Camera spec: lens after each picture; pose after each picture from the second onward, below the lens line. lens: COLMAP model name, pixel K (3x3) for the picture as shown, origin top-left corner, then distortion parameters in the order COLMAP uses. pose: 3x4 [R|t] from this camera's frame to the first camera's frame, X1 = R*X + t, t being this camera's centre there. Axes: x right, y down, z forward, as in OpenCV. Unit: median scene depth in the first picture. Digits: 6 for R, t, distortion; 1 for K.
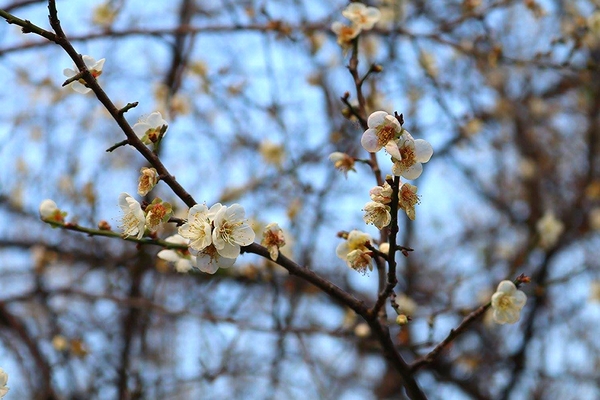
lens RADIAL K [[1438.1, 0, 300.0], [0, 1438.1, 200.0], [0, 0, 1]] dist [-0.006750, 0.199091]
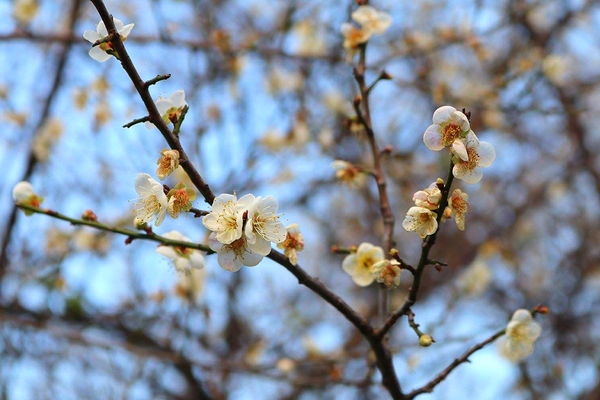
lens RADIAL K [[1438.1, 0, 300.0], [0, 1438.1, 200.0], [0, 0, 1]] dist [-0.006750, 0.199091]
pose [[0.986446, 0.088662, 0.138072, -0.144991], [-0.082301, 0.995295, -0.051129, 0.048003], [-0.141956, 0.039073, 0.989102, 0.097935]]
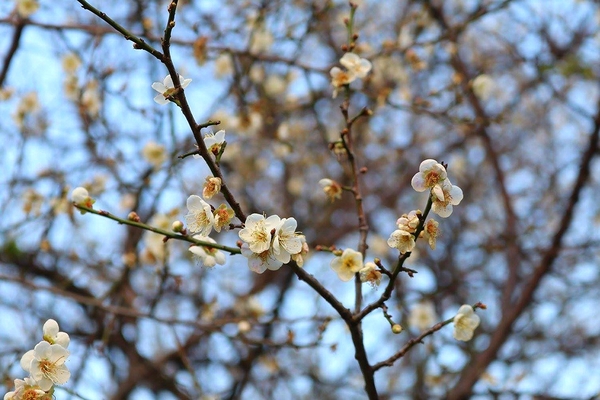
lens RADIAL K [[1438.1, 0, 300.0], [0, 1438.1, 200.0], [0, 0, 1]] dist [-0.006750, 0.199091]
pose [[0.965639, 0.128674, 0.225798, -0.296508], [-0.128669, 0.991577, -0.014803, 0.004714], [-0.225801, -0.014759, 0.974062, -0.155369]]
